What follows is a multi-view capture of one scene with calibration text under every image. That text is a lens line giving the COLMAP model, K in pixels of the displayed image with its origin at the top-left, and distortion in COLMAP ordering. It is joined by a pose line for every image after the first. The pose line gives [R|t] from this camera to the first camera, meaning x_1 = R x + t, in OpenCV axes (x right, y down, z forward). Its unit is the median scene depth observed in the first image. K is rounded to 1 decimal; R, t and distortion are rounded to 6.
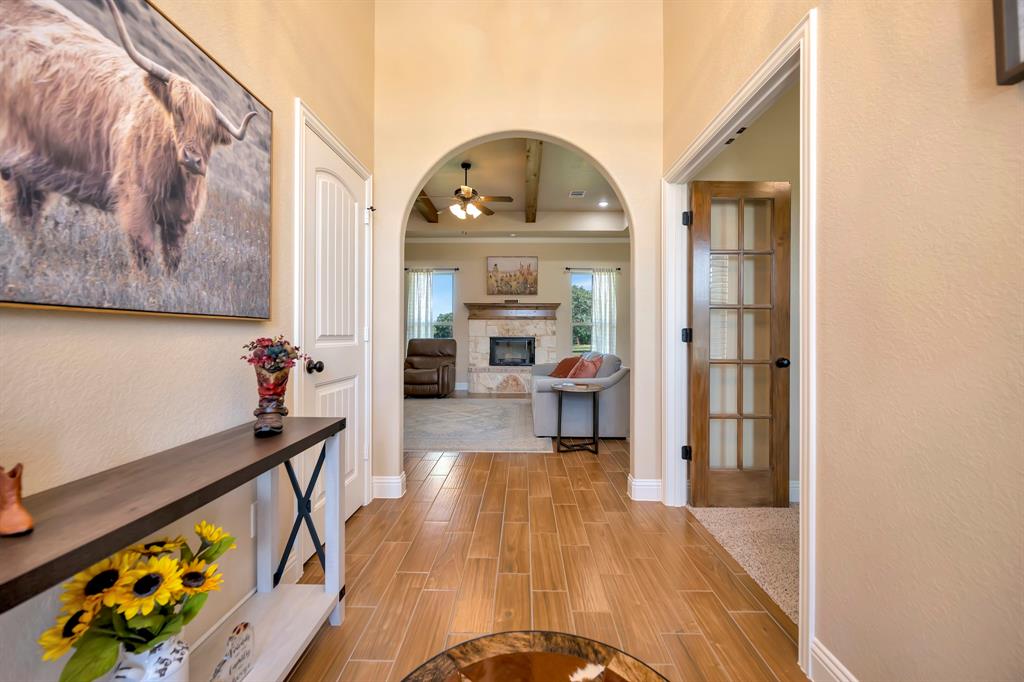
lens RADIAL K [[388.4, 0, 514.7], [0, 388.4, 338.0], [0, 0, 1]] dist [-0.000230, -0.000076]
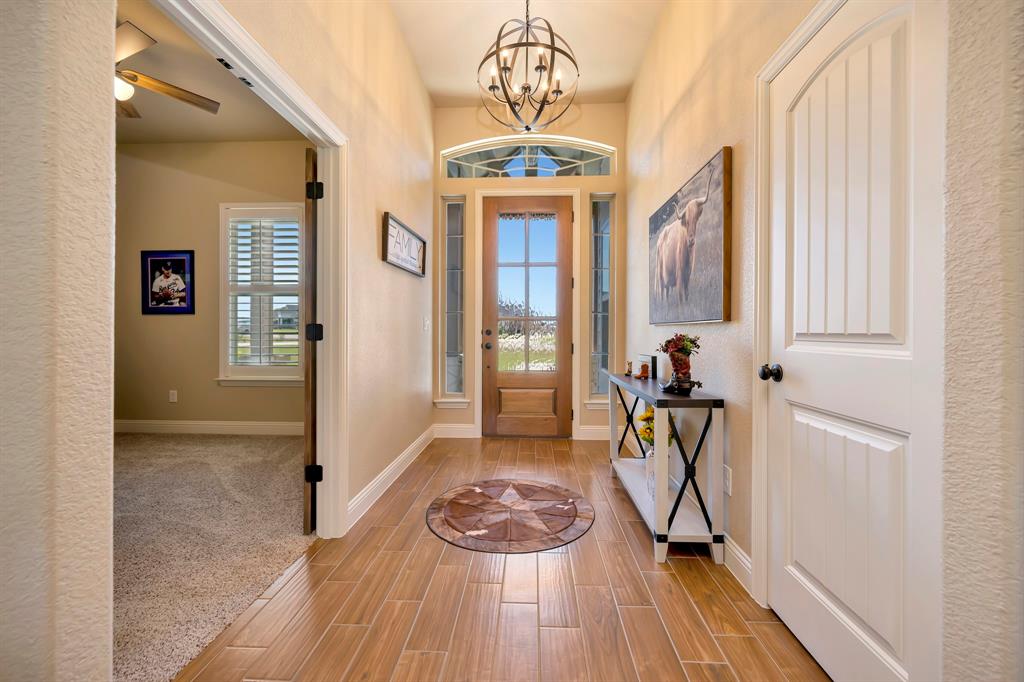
lens RADIAL K [[410.4, 0, 516.1], [0, 410.4, 333.9], [0, 0, 1]] dist [0.000473, -0.000214]
pose [[-0.999702, -0.005206, 0.023860, -0.014620], [-0.005017, 0.999955, 0.008005, -0.009612], [-0.023901, 0.007883, -0.999683, 1.943954]]
